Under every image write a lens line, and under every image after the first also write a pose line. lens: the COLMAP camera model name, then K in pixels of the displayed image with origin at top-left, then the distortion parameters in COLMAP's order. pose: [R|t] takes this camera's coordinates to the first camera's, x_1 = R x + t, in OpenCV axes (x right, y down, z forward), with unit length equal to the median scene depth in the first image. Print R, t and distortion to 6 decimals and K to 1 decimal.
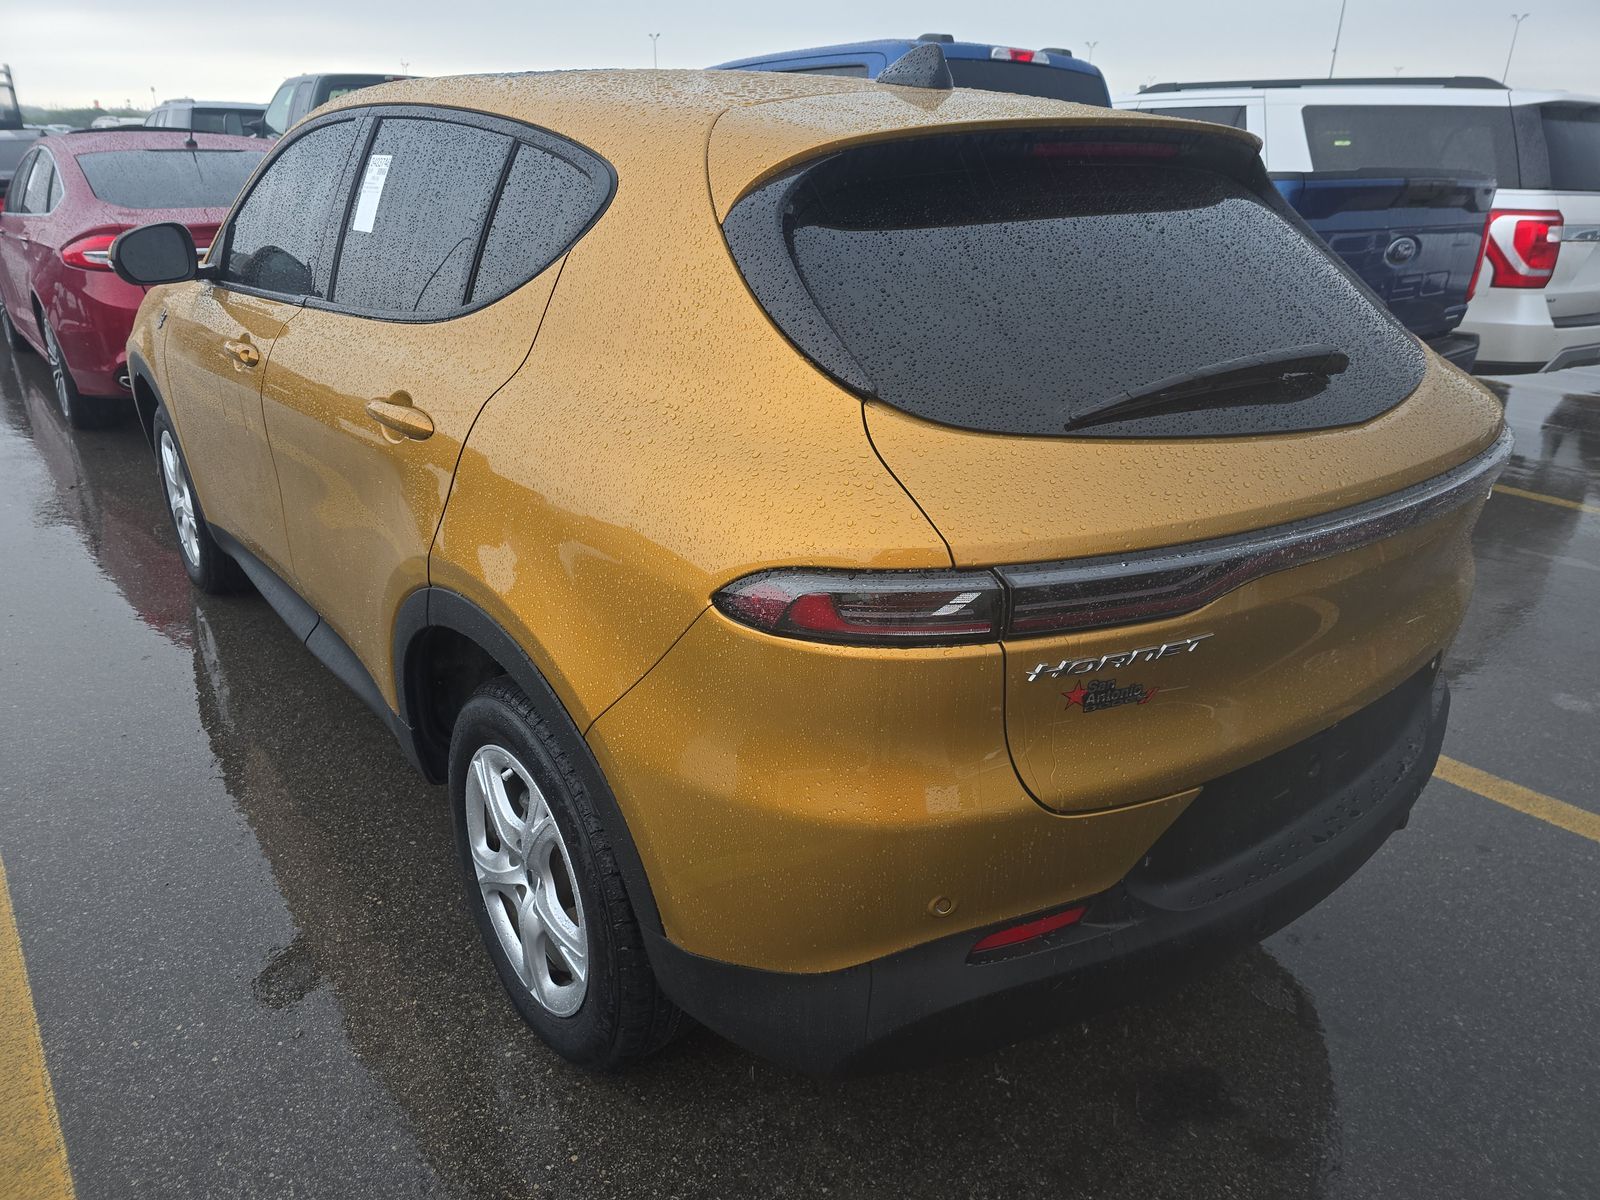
lens RADIAL K [[1076.5, 0, 802.6], [0, 1076.5, 599.6], [0, 0, 1]] dist [0.051163, -0.041798]
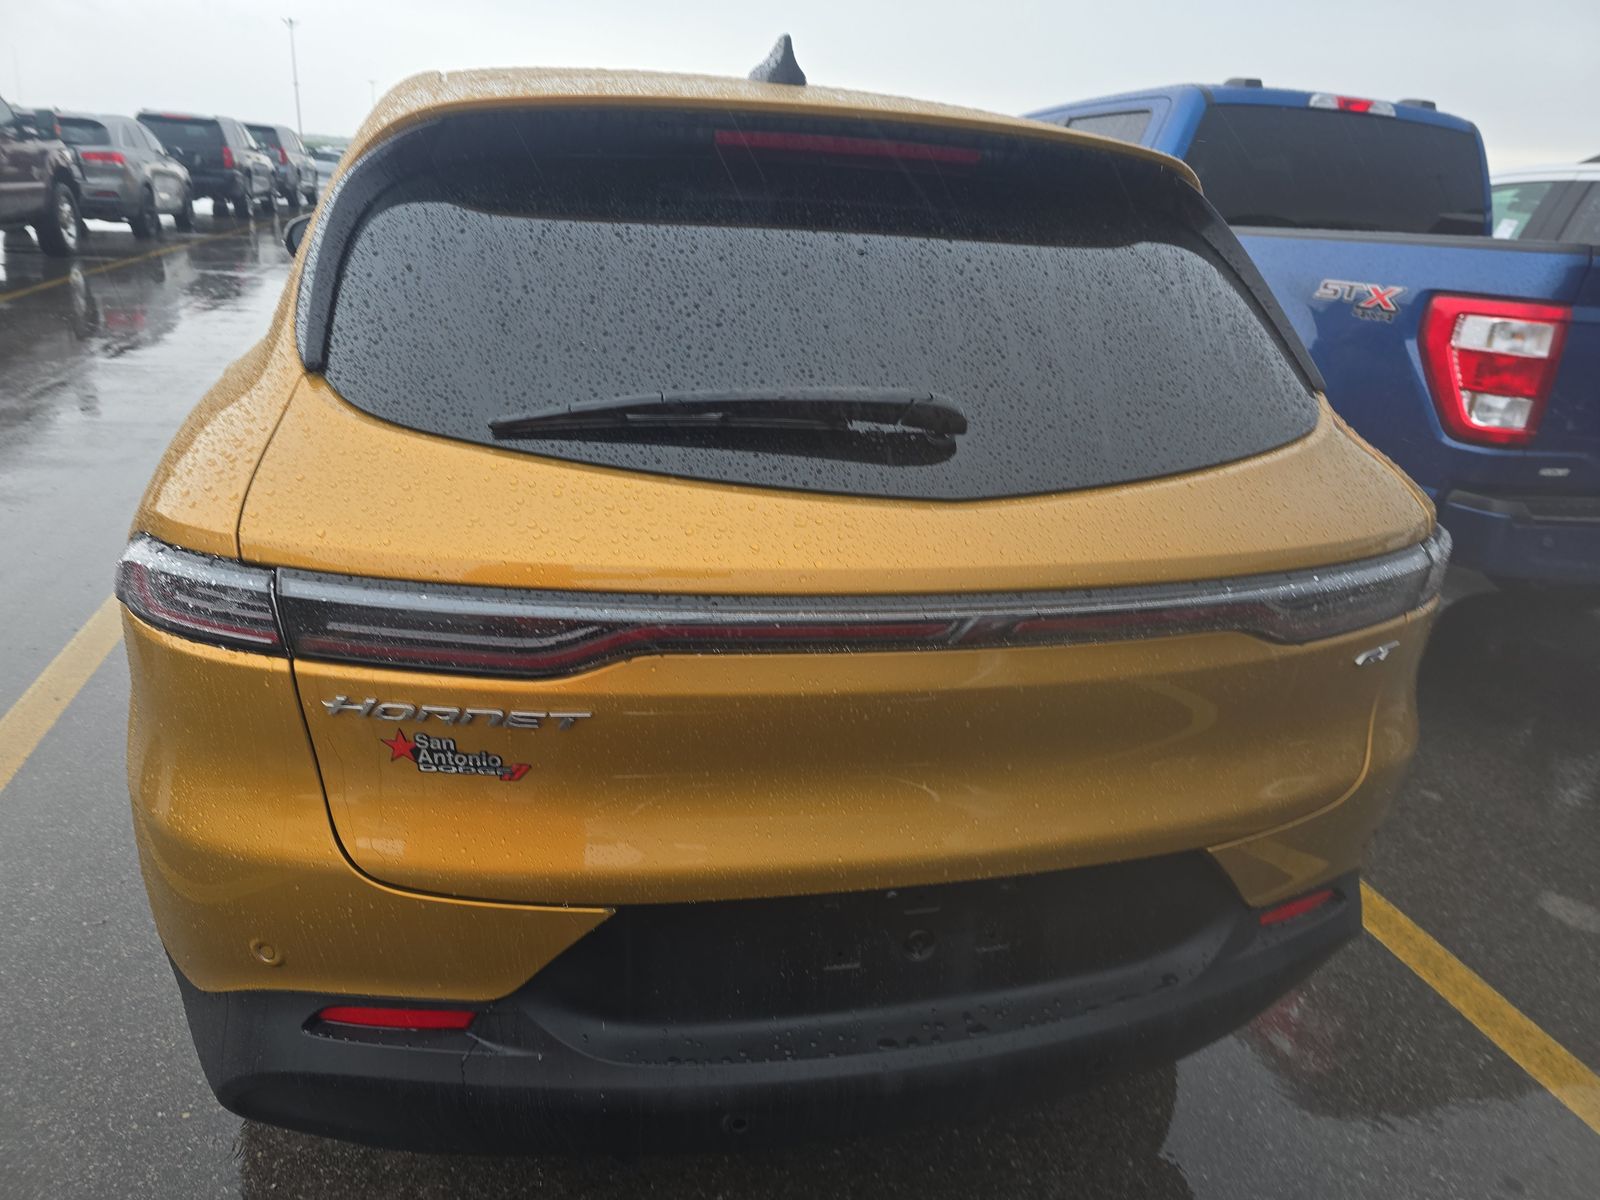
lens RADIAL K [[1076.5, 0, 800.8], [0, 1076.5, 596.5], [0, 0, 1]] dist [0.051163, -0.041798]
pose [[0.912070, 0.187643, -0.364580, 0.749805], [-0.206414, 0.978381, -0.012830, -0.070819], [0.354291, 0.086956, 0.931084, 0.295385]]
